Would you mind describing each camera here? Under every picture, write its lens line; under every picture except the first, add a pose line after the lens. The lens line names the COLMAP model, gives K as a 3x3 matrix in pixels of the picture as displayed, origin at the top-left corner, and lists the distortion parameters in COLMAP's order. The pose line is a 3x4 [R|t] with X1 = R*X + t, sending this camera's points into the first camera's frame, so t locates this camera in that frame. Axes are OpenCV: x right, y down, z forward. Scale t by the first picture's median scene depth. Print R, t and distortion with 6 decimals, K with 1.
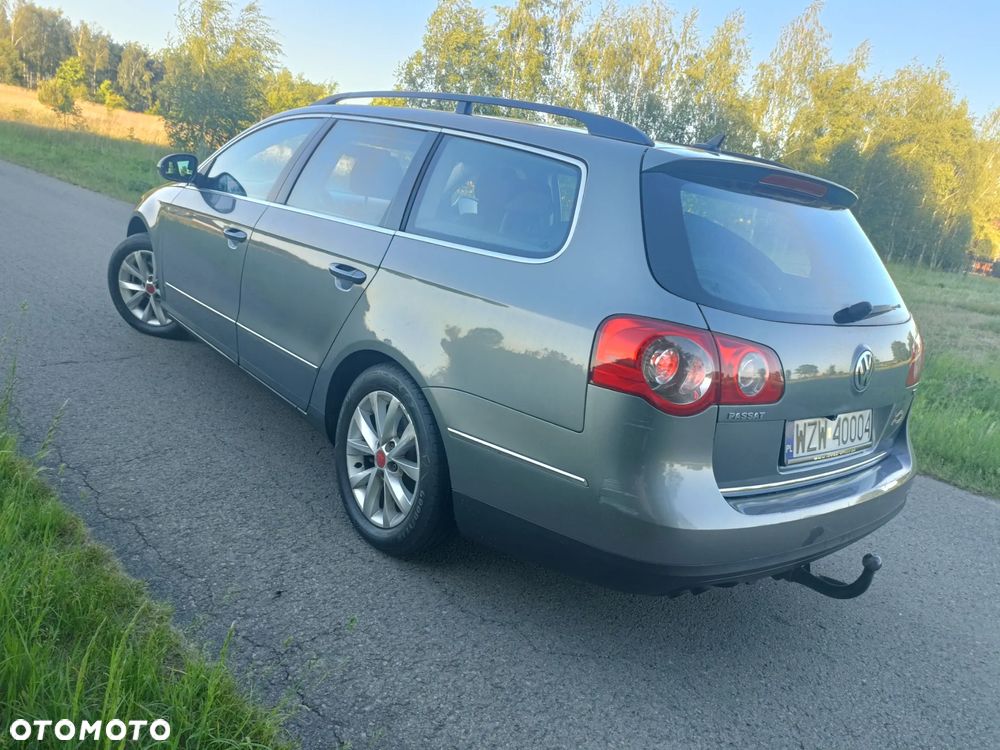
lens RADIAL K [[733.0, 0, 504.2], [0, 733.0, 375.8], [0, 0, 1]] dist [0.066260, -0.083357]
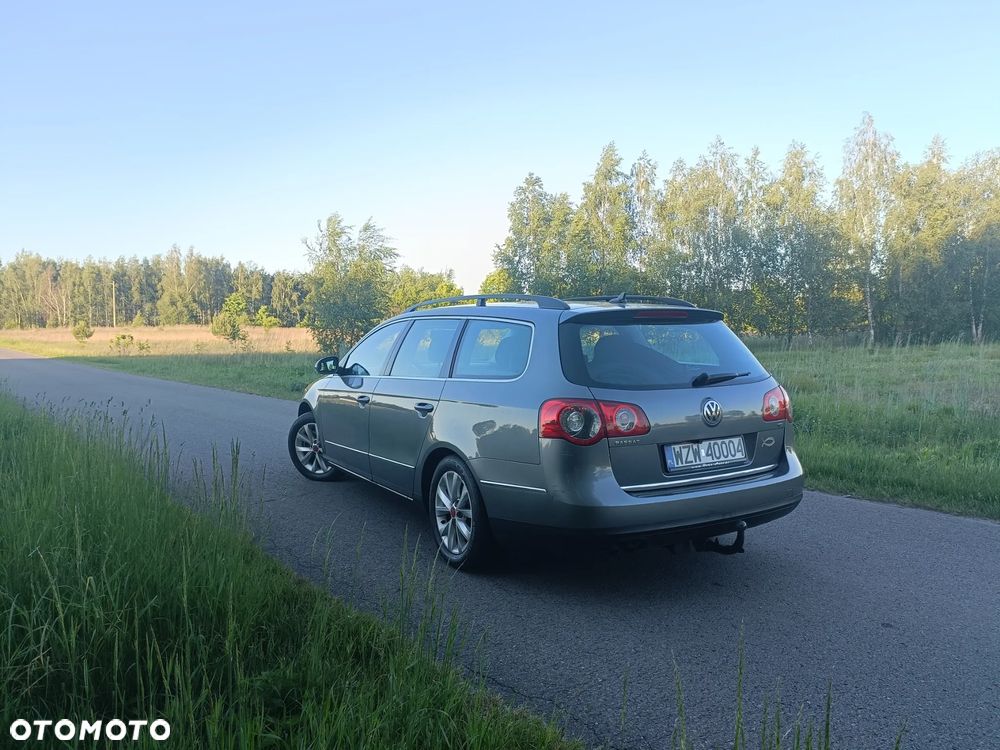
lens RADIAL K [[733.0, 0, 504.2], [0, 733.0, 375.8], [0, 0, 1]] dist [0.066260, -0.083357]
pose [[0.972078, -0.164820, -0.167026, 0.204865], [0.127161, 0.968219, -0.215367, 0.139867], [0.197215, 0.188114, 0.962143, -0.476926]]
